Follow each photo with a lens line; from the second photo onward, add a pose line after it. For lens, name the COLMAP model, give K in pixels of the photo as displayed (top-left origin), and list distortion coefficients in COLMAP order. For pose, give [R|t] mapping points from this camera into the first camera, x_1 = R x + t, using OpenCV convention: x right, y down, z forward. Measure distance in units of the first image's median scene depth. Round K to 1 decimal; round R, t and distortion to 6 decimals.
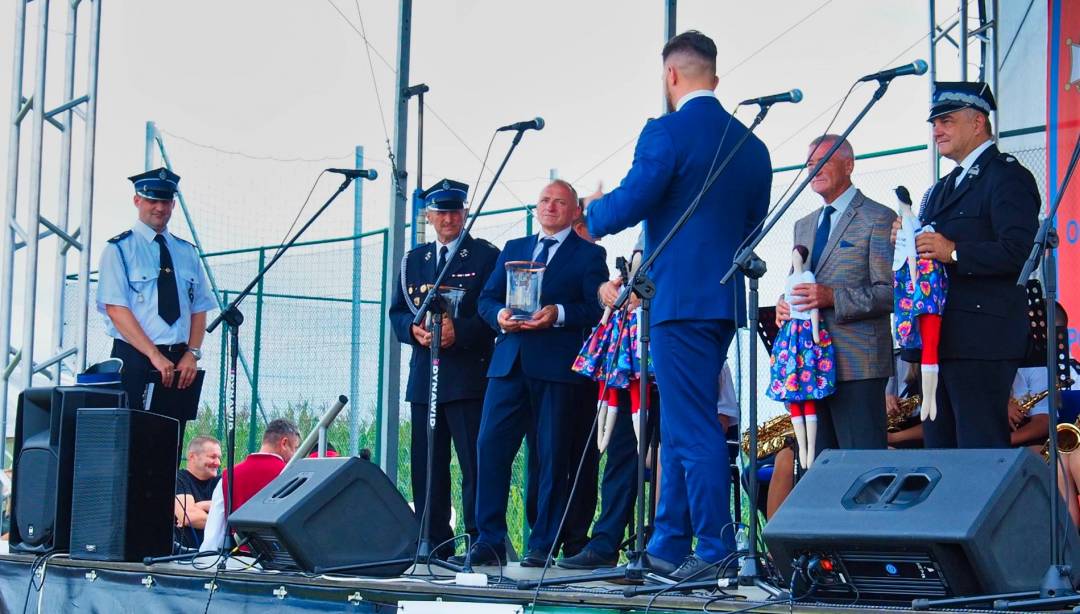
lens RADIAL K [[2621.0, 0, 540.0], [0, 2621.0, 307.0], [0, 0, 1]] dist [0.025869, 0.178920]
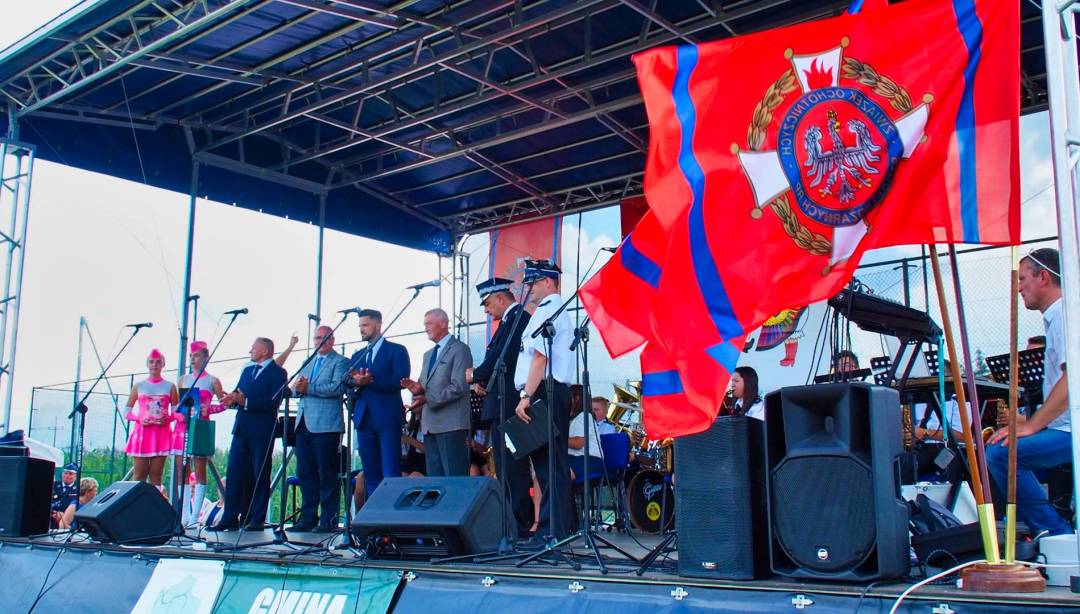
lens RADIAL K [[860.2, 0, 540.0], [0, 860.2, 307.0], [0, 0, 1]] dist [0.001053, 0.000183]
pose [[0.963388, 0.022786, 0.267140, 0.040575], [0.005110, 0.994641, -0.103267, -0.003695], [-0.268062, 0.100851, 0.958109, 0.308474]]
